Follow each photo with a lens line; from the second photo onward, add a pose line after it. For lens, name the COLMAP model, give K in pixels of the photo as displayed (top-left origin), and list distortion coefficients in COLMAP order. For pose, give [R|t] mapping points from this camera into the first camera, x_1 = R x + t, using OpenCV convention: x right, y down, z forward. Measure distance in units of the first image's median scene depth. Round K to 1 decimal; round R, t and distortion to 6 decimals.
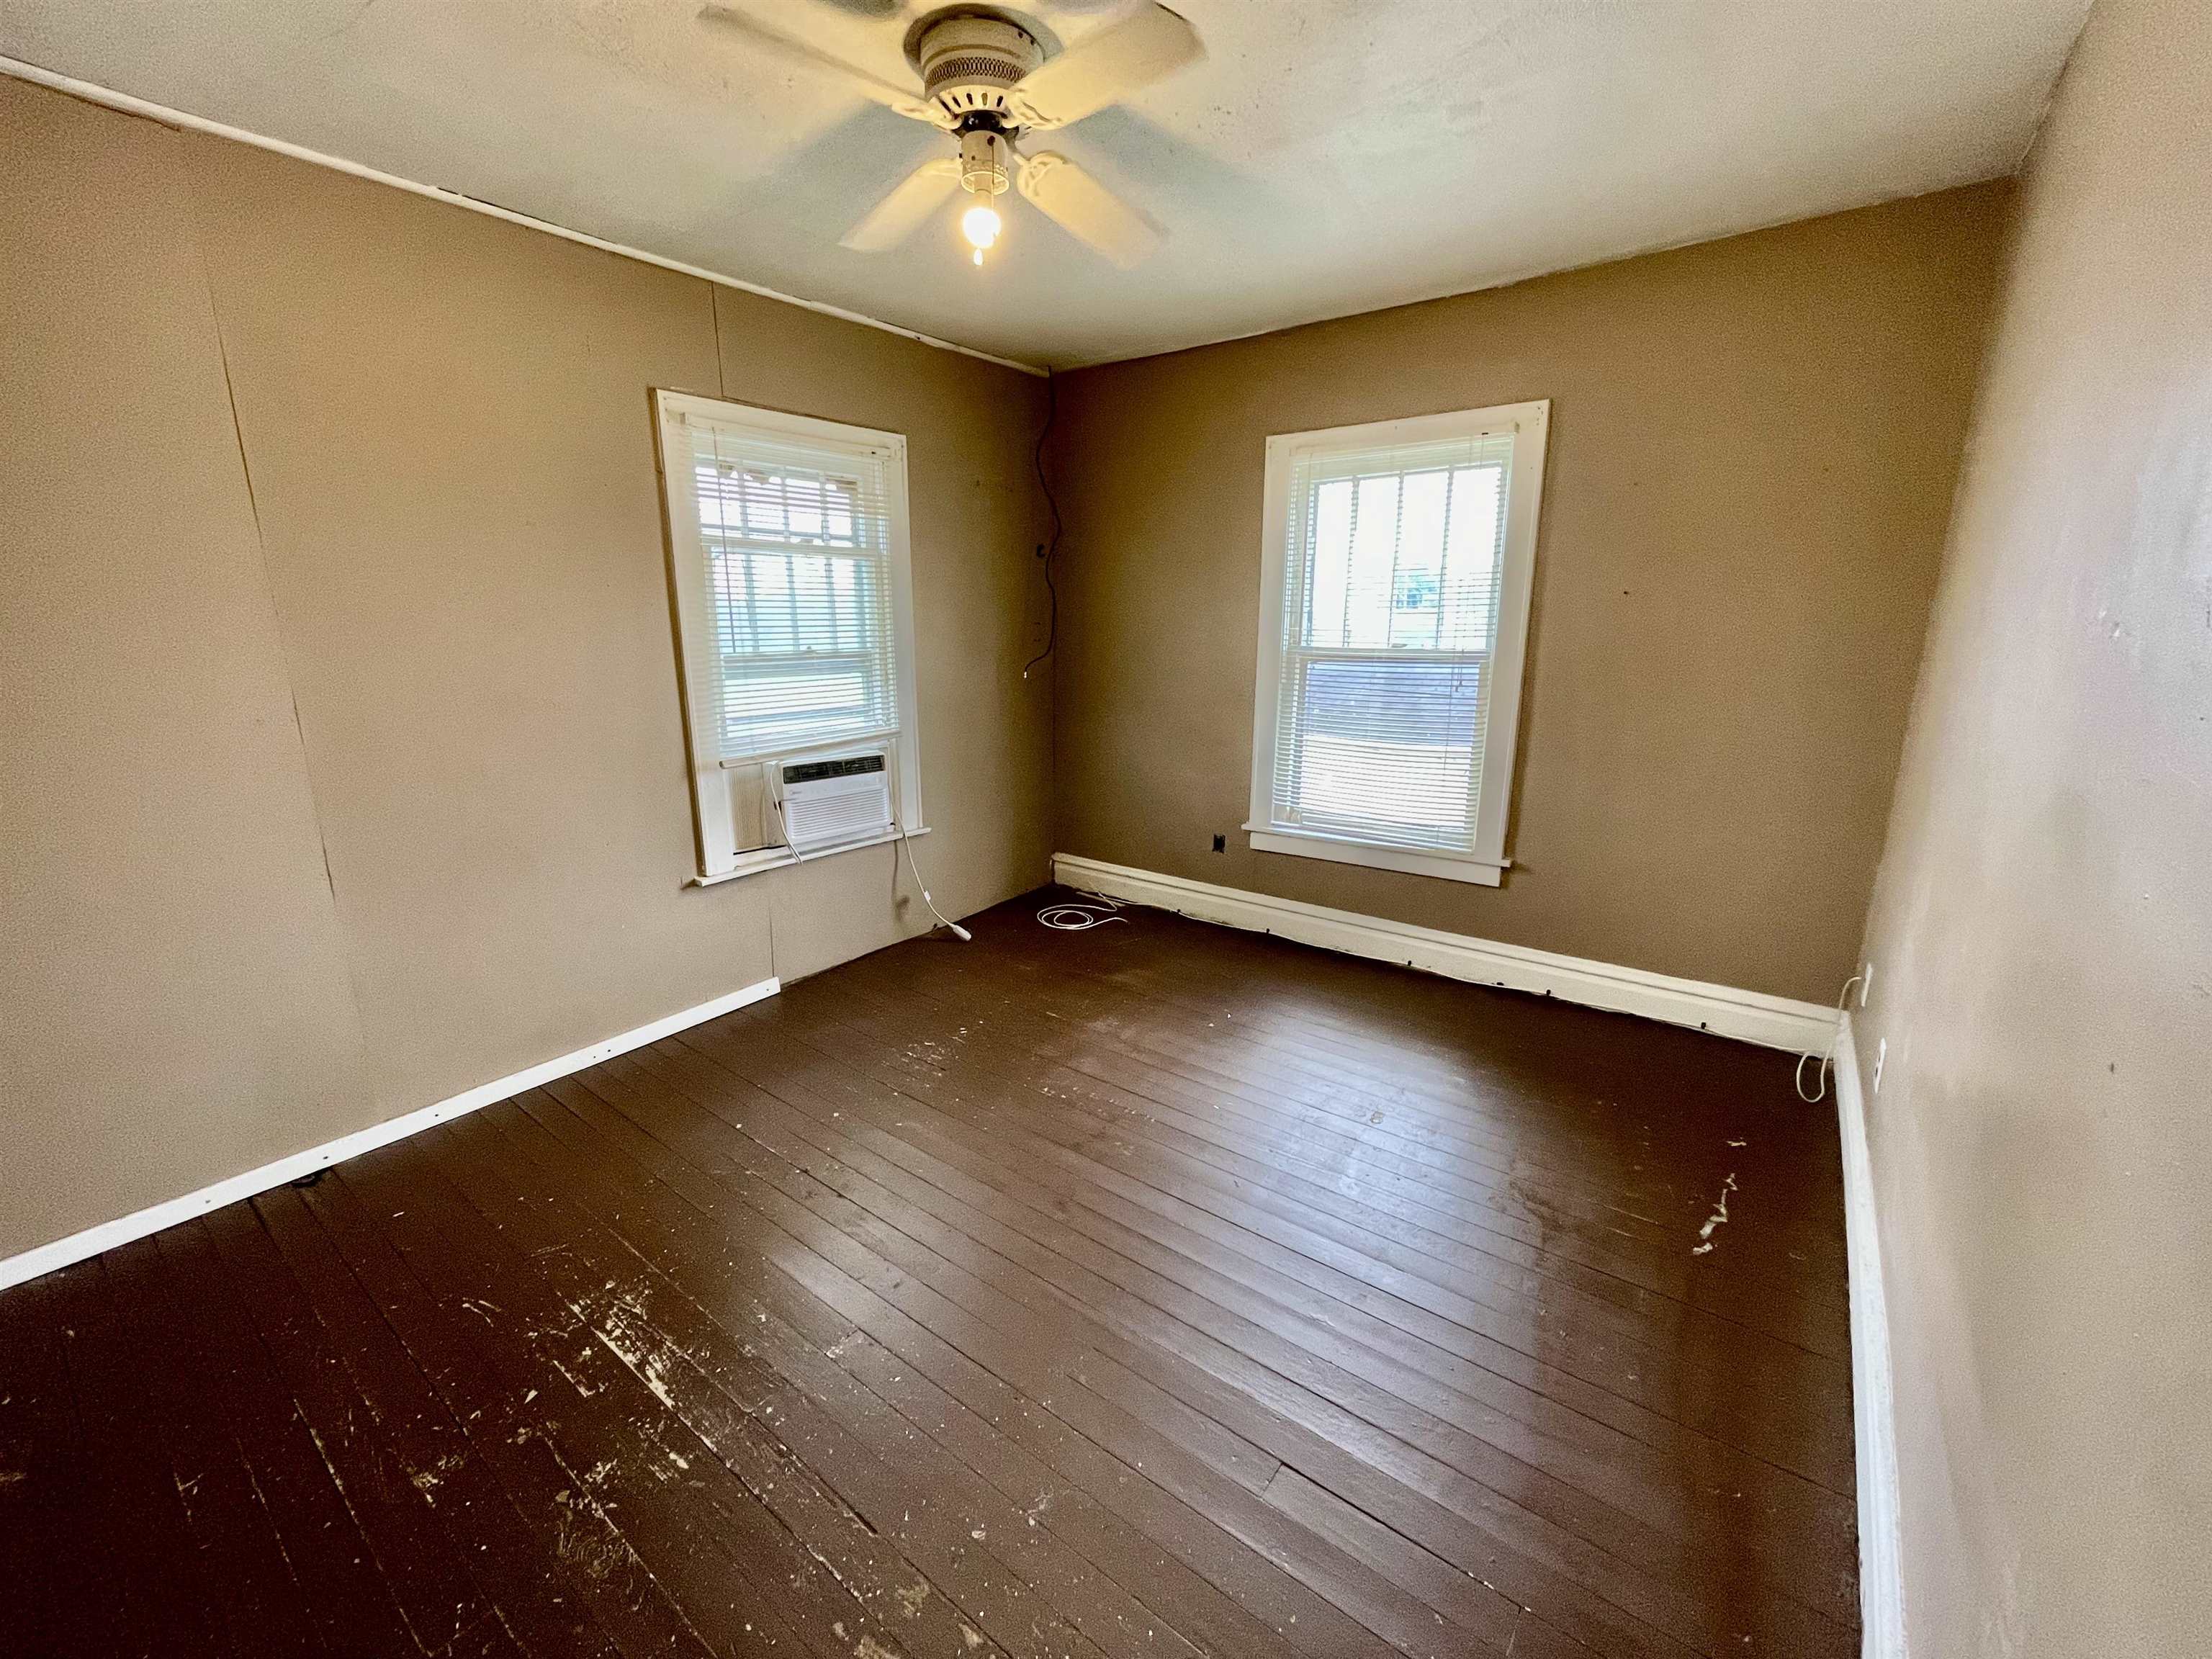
lens RADIAL K [[898.9, 0, 1094.2], [0, 898.9, 836.8], [0, 0, 1]] dist [-0.000574, 0.000647]
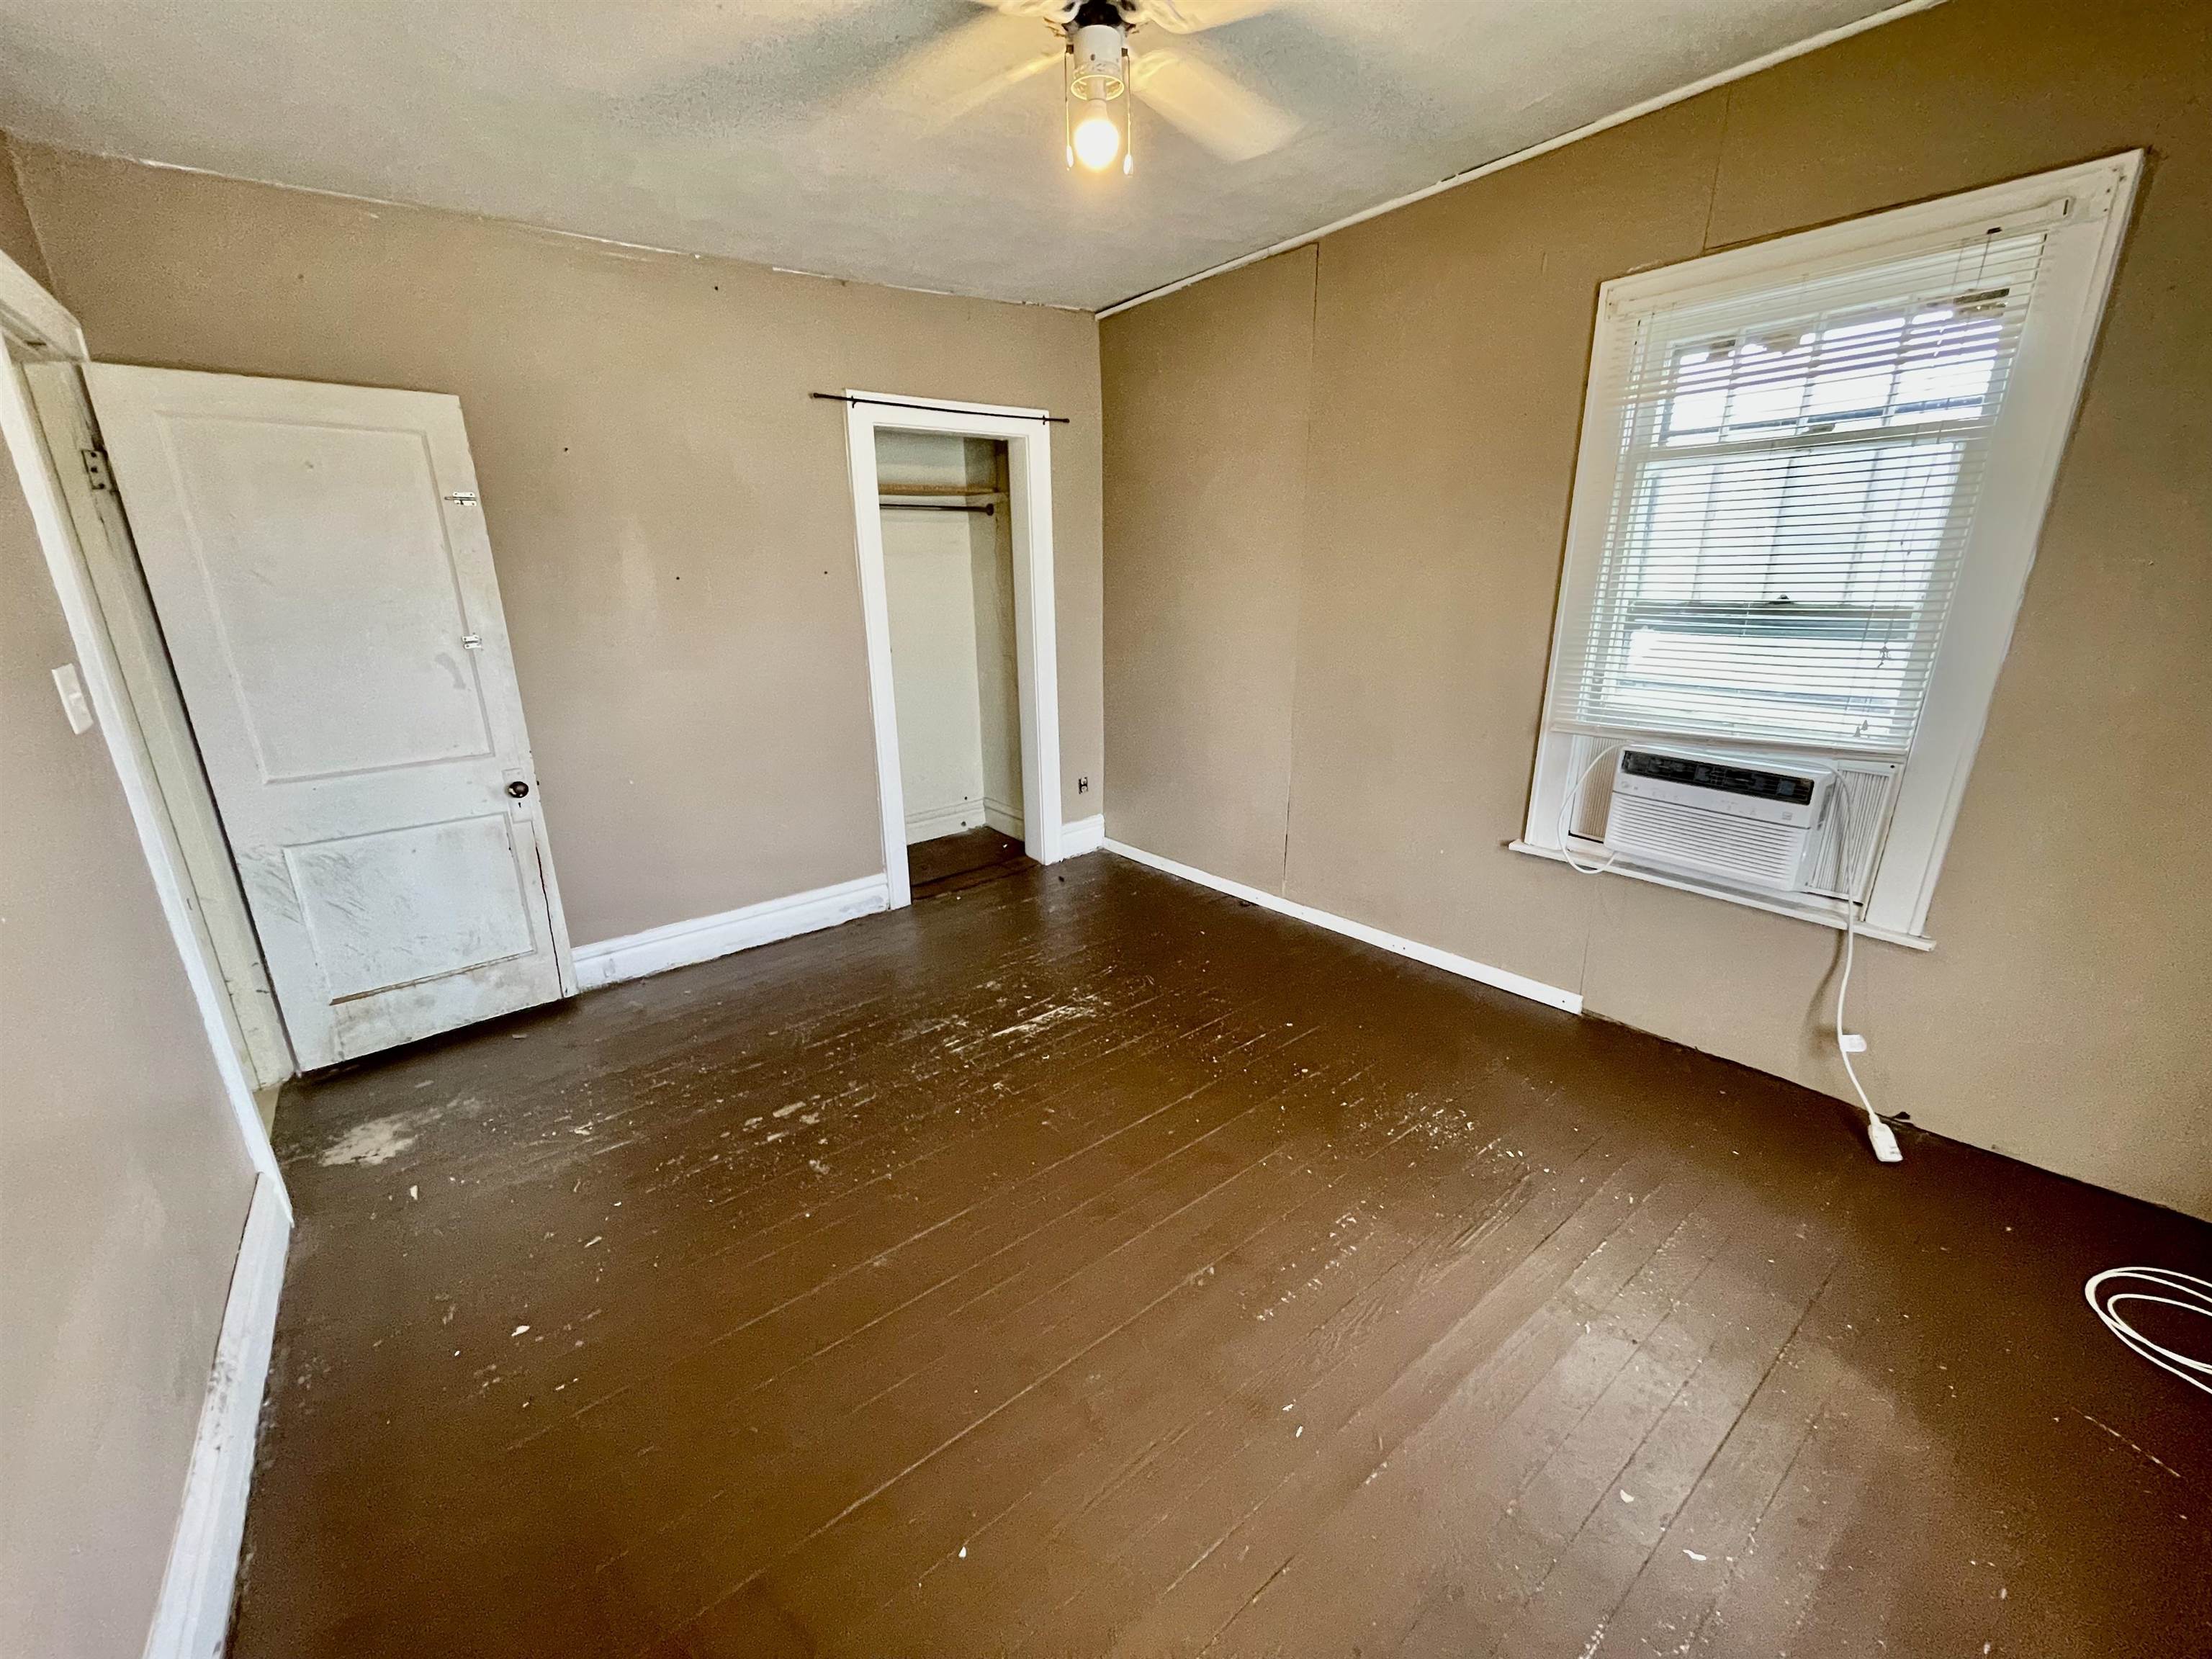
lens RADIAL K [[898.9, 0, 1097.6], [0, 898.9, 825.8], [0, 0, 1]] dist [-0.000574, 0.000647]
pose [[-0.247495, 0.290297, -0.924377, 0.495052], [-0.198179, 0.918720, 0.341581, -0.189620], [0.948405, 0.267732, -0.169848, 0.712272]]
